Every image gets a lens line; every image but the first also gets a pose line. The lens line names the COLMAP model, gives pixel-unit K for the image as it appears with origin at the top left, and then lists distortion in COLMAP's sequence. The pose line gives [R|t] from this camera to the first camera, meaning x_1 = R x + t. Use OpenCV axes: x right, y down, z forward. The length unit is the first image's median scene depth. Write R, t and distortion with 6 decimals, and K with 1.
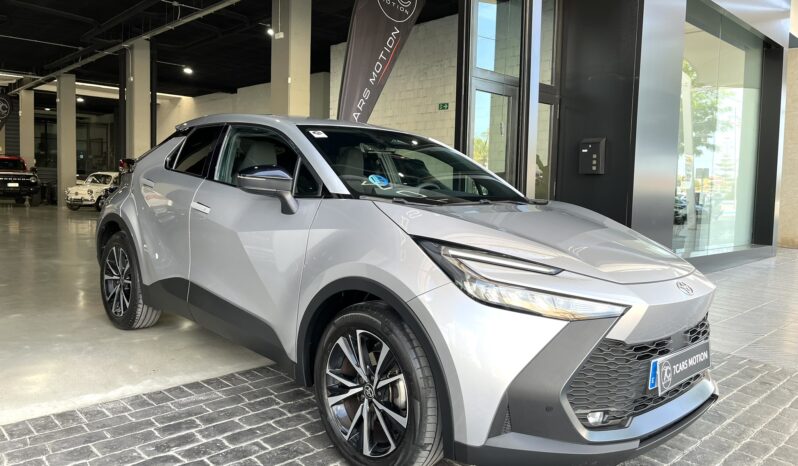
lens RADIAL K [[601.1, 0, 396.7], [0, 601.1, 232.5], [0, 0, 1]] dist [0.060362, -0.098486]
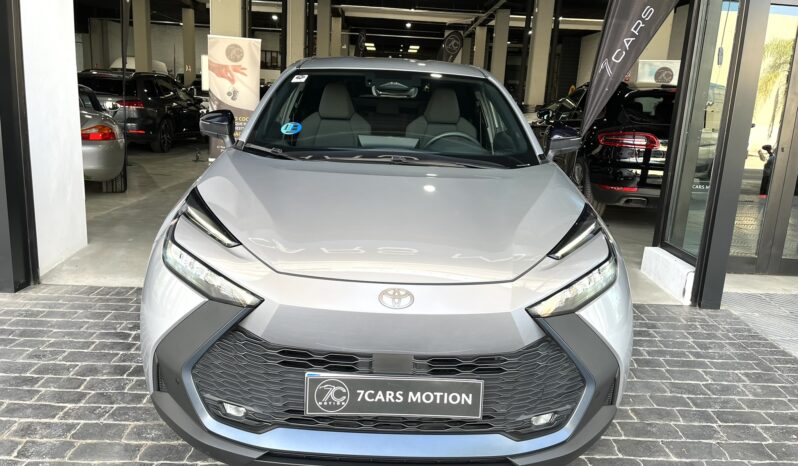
lens RADIAL K [[601.1, 0, 396.7], [0, 601.1, 232.5], [0, 0, 1]] dist [0.060362, -0.098486]
pose [[0.744394, 0.159701, -0.648361, 0.971991], [-0.082657, 0.985549, 0.147856, -0.099566], [0.662604, -0.056471, 0.746838, 0.468283]]
